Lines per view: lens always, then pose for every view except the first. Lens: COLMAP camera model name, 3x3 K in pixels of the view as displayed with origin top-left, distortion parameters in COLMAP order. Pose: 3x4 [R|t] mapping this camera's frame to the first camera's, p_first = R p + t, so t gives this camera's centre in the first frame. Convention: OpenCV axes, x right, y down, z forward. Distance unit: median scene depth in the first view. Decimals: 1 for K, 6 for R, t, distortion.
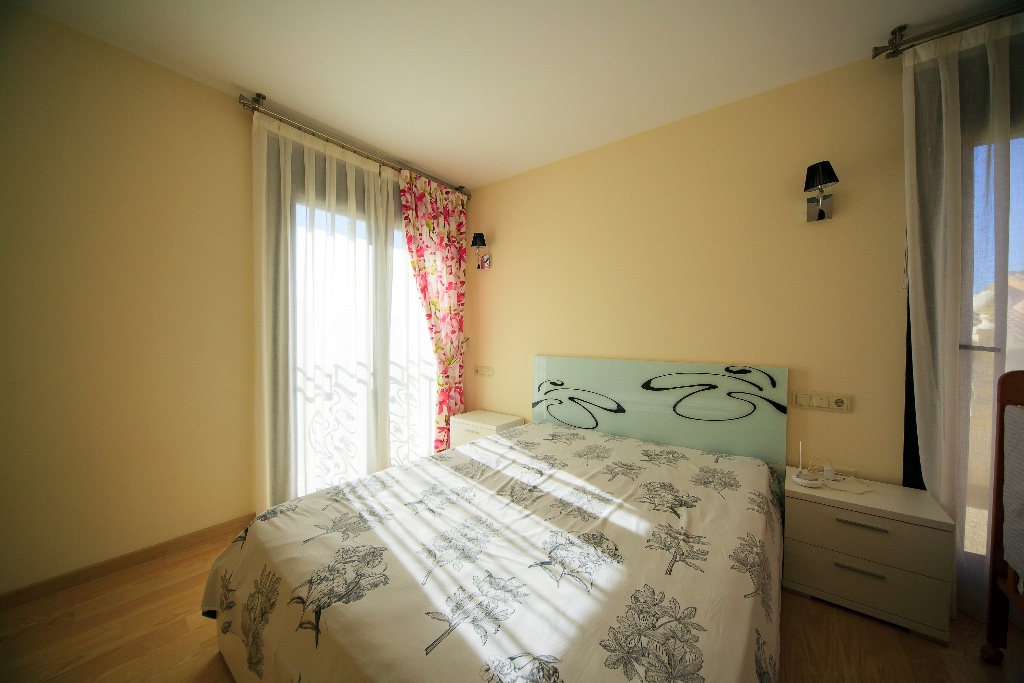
lens RADIAL K [[358.5, 0, 513.0], [0, 358.5, 344.1], [0, 0, 1]] dist [-0.009081, 0.000140]
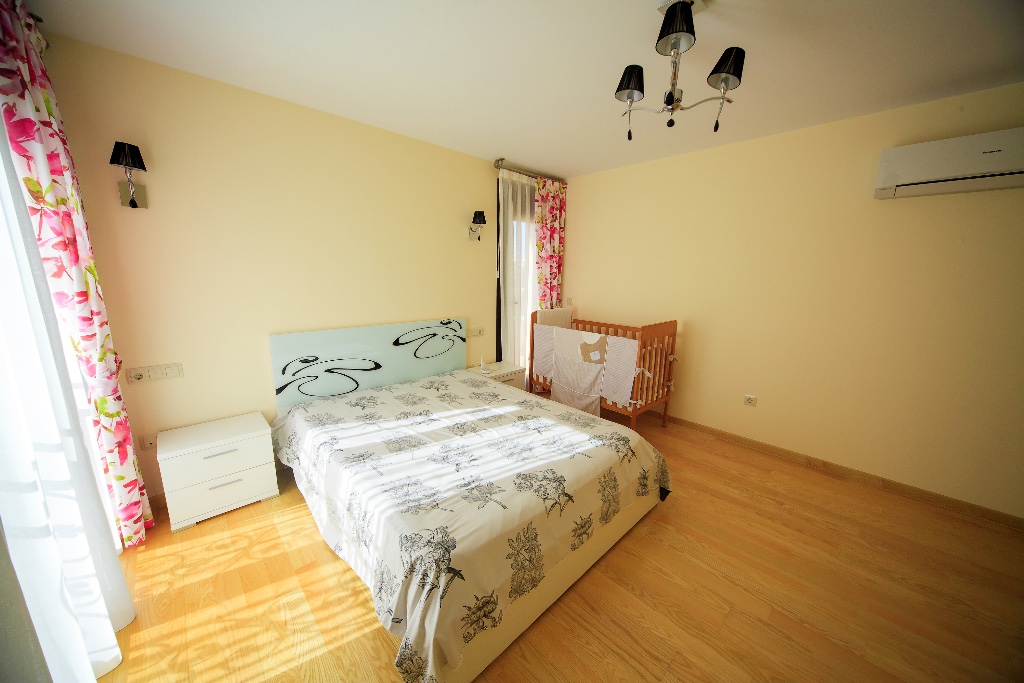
lens RADIAL K [[358.5, 0, 513.0], [0, 358.5, 344.1], [0, 0, 1]] dist [-0.009081, 0.000140]
pose [[0.133076, -0.197882, 0.971151, -1.010578], [0.004263, 0.979971, 0.199096, -0.165877], [-0.991097, -0.022355, 0.131254, 0.477605]]
